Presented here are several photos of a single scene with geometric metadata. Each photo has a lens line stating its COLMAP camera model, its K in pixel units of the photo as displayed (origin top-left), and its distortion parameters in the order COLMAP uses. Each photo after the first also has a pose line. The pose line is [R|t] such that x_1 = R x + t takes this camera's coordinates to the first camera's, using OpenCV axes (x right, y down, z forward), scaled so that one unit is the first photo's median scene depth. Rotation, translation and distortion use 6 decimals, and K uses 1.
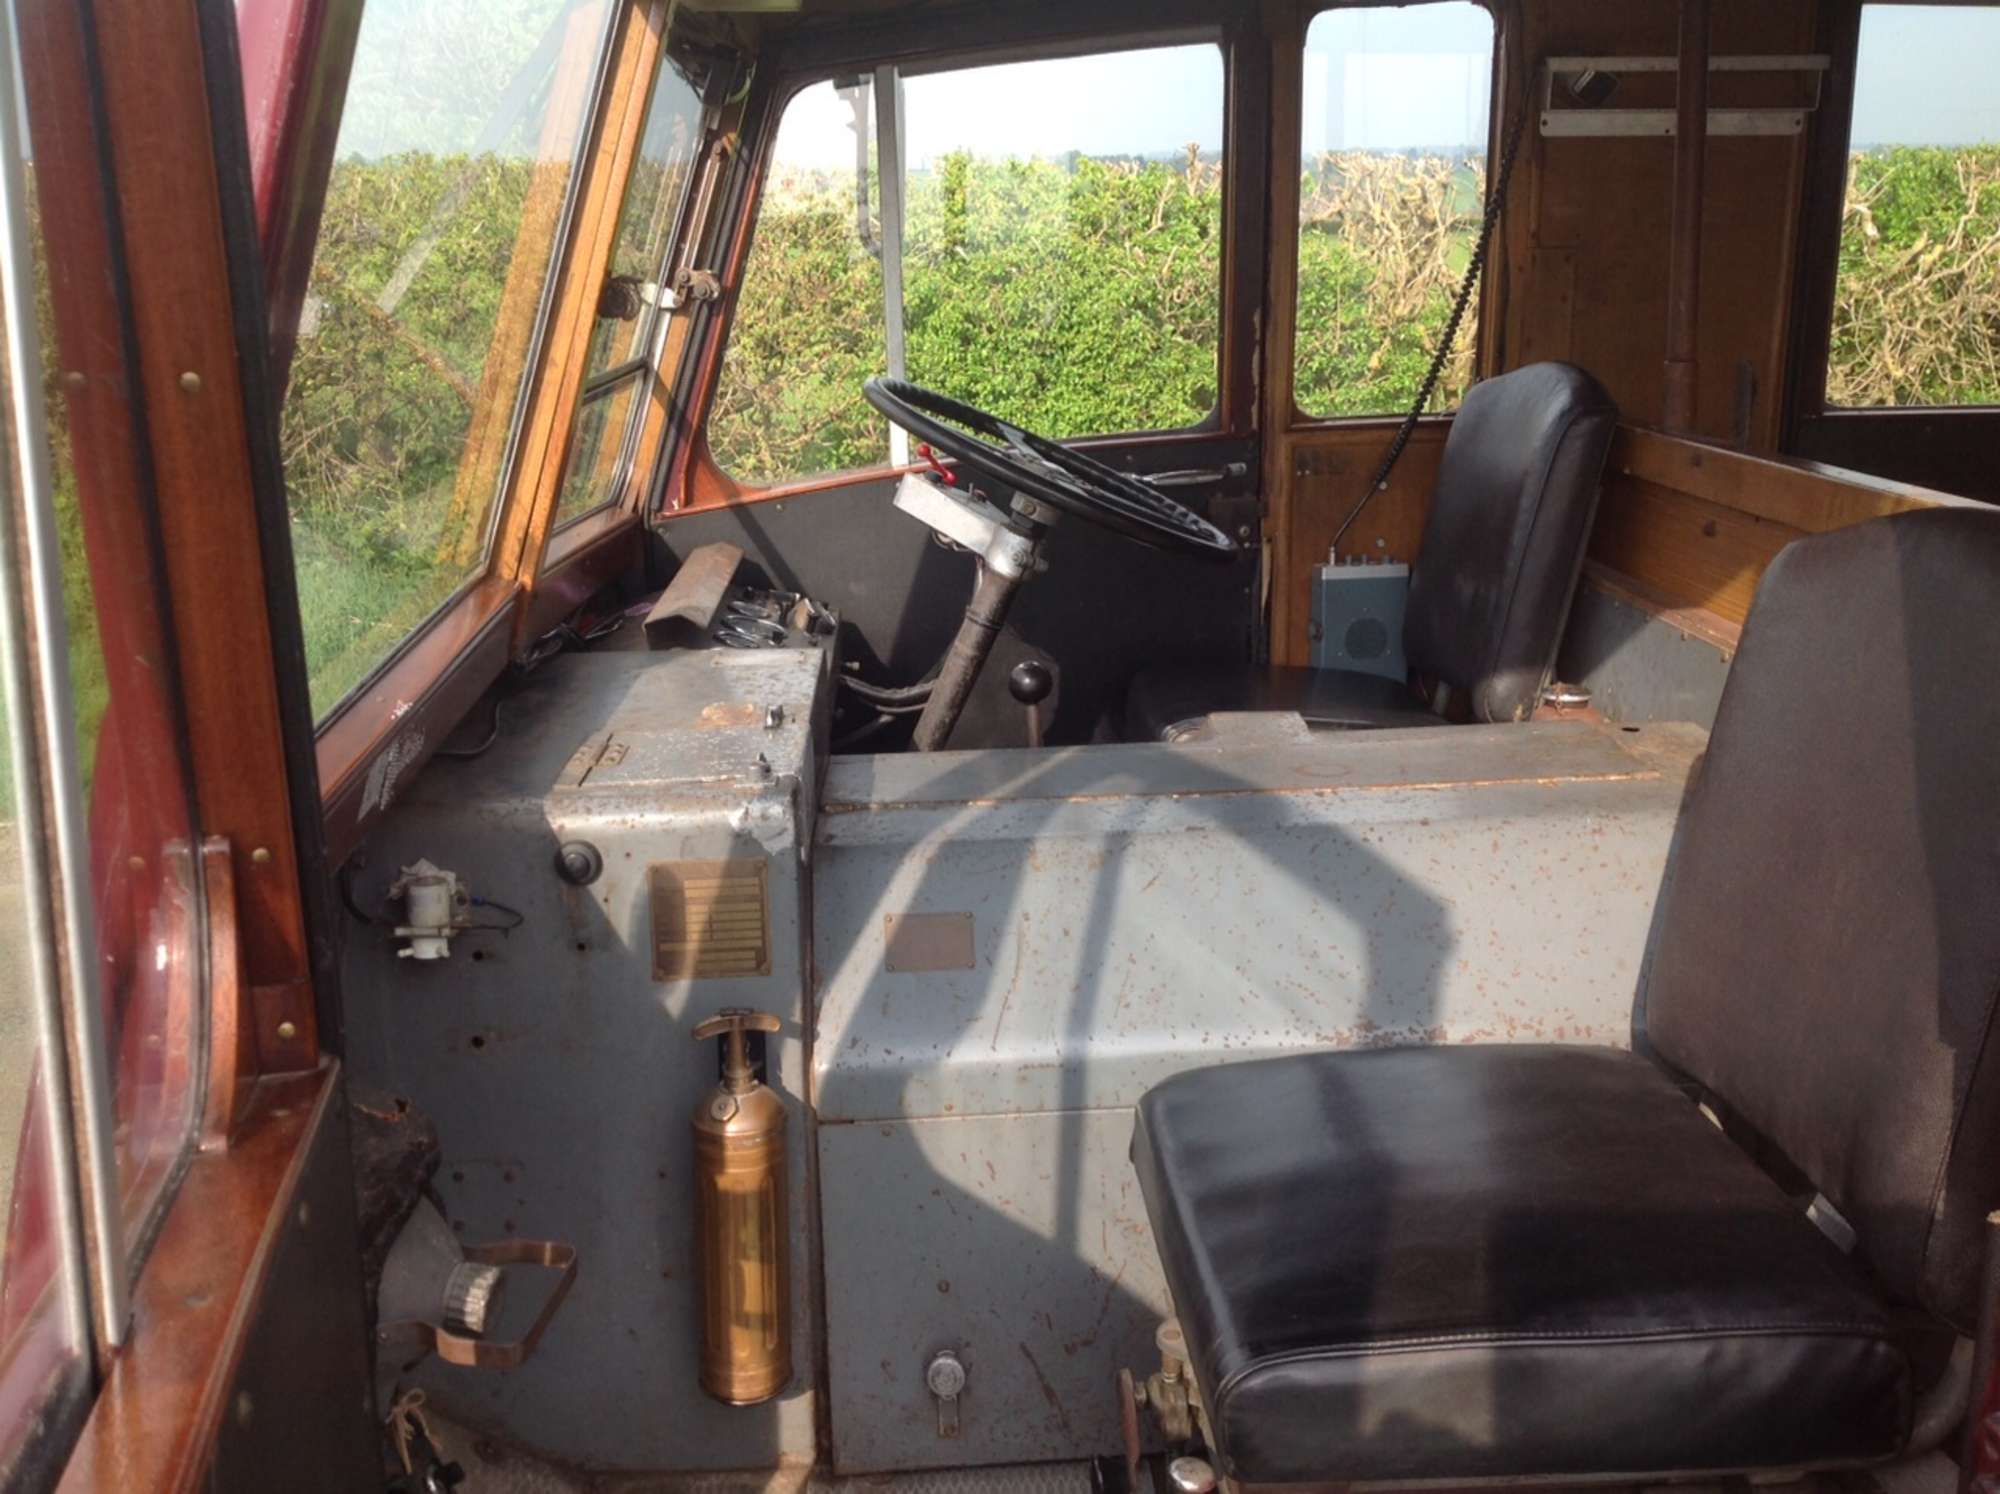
lens RADIAL K [[1888.3, 0, 1008.8], [0, 1888.3, 736.4], [0, 0, 1]] dist [0.180657, -0.444502]
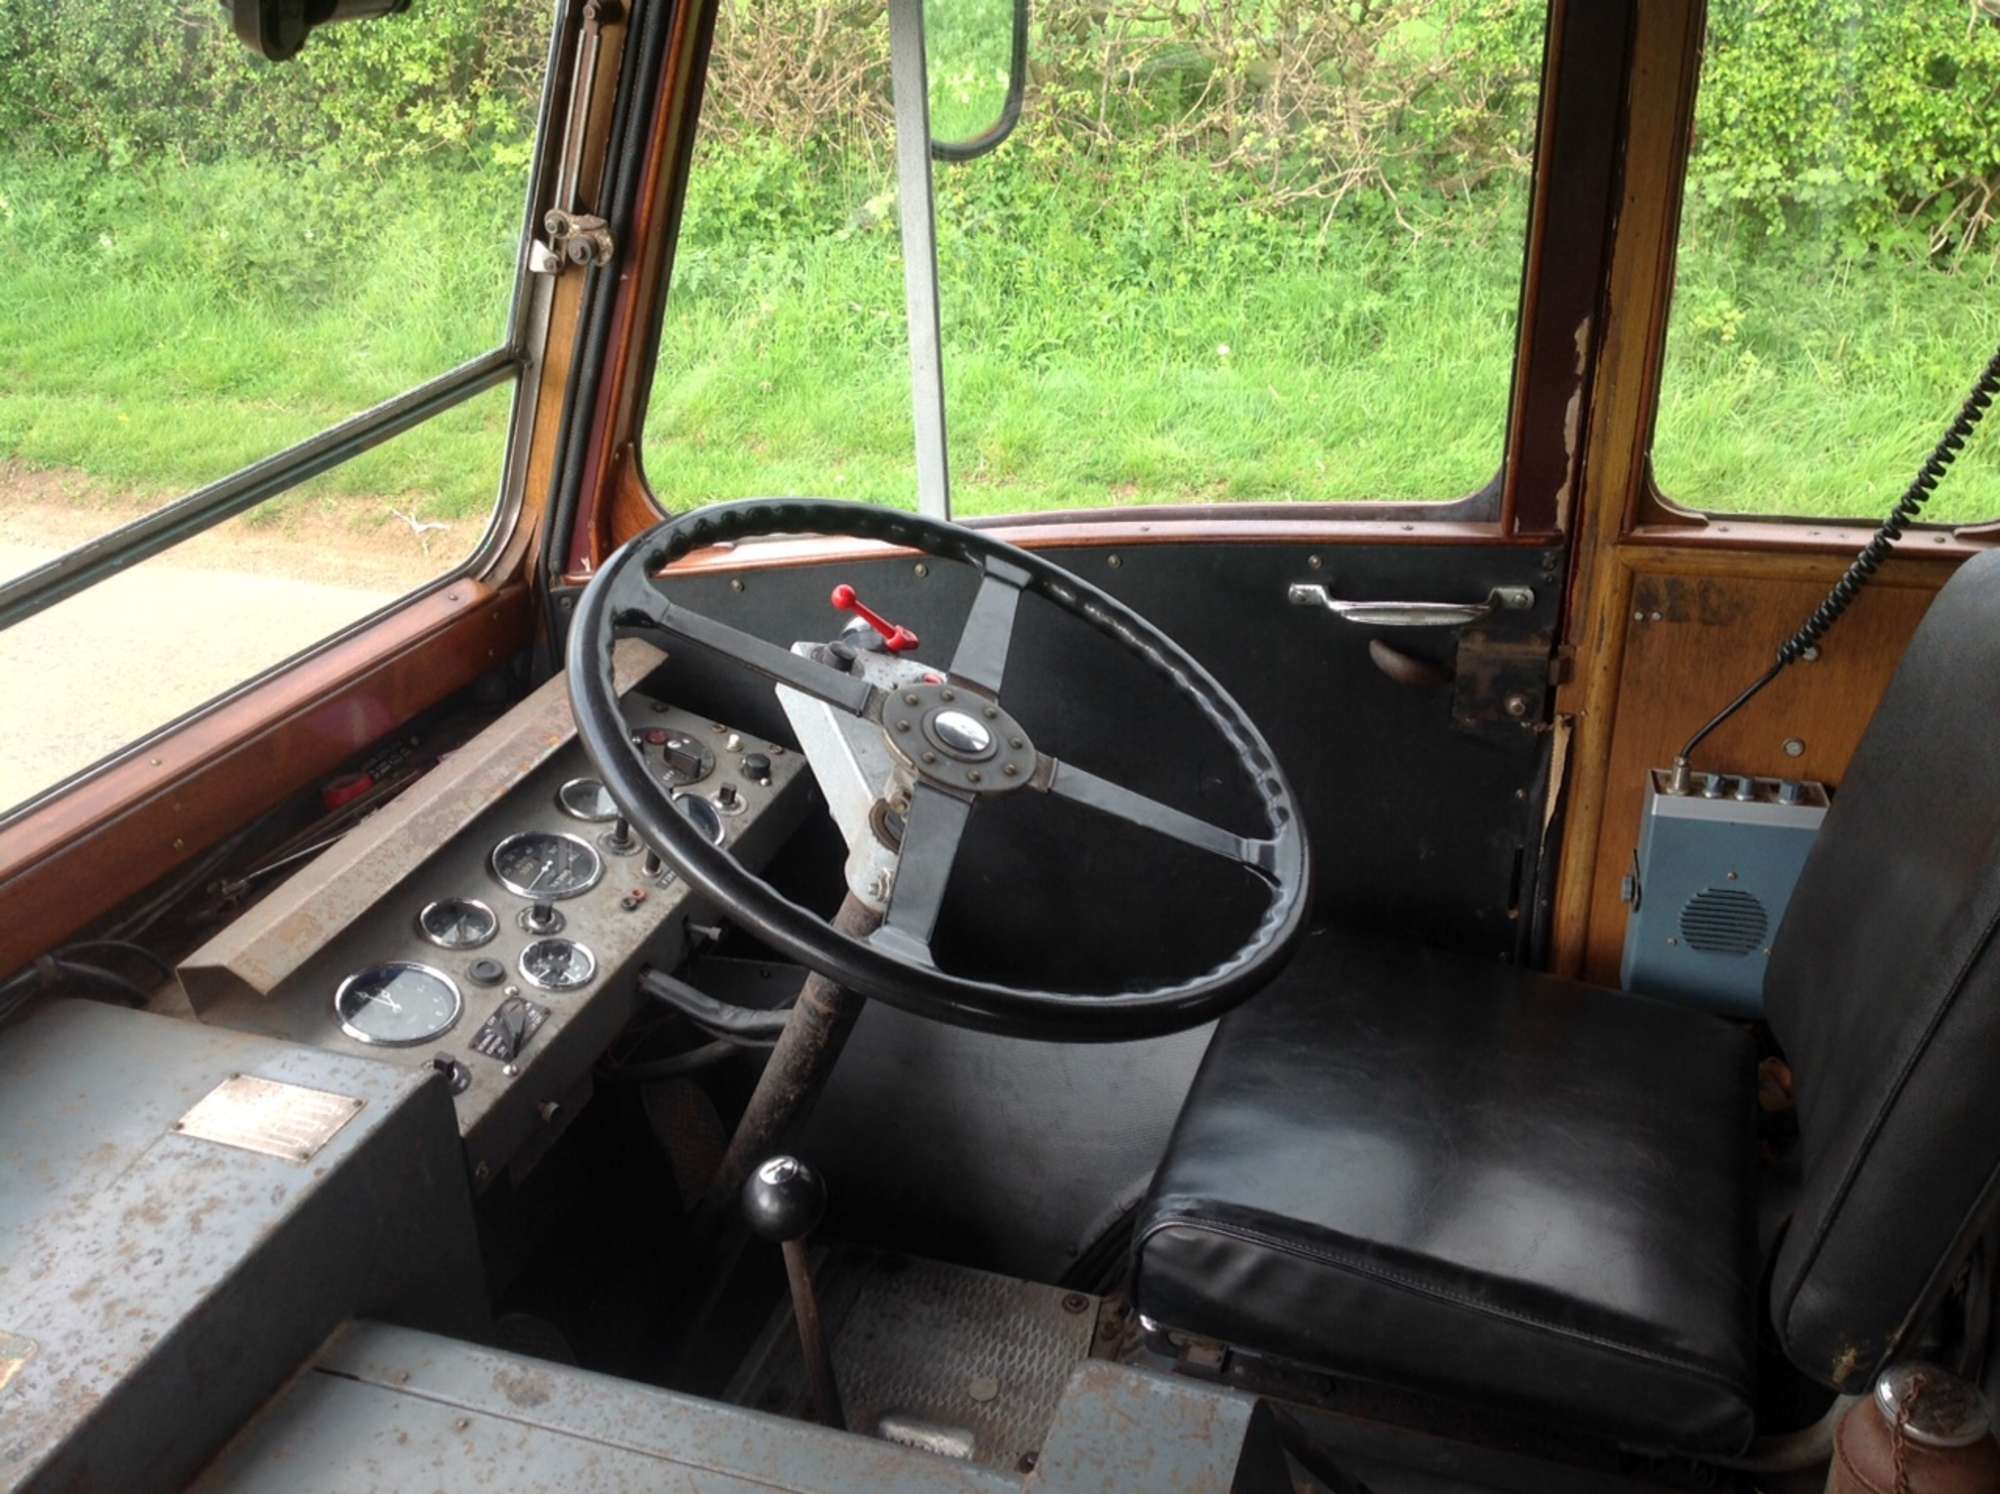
lens RADIAL K [[1888.3, 0, 1008.8], [0, 1888.3, 736.4], [0, 0, 1]] dist [0.180657, -0.444502]
pose [[0.926942, 0.161032, -0.338892, 0.176430], [-0.082197, 0.968430, 0.235344, -0.218360], [0.366091, -0.190294, 0.910915, 0.431580]]
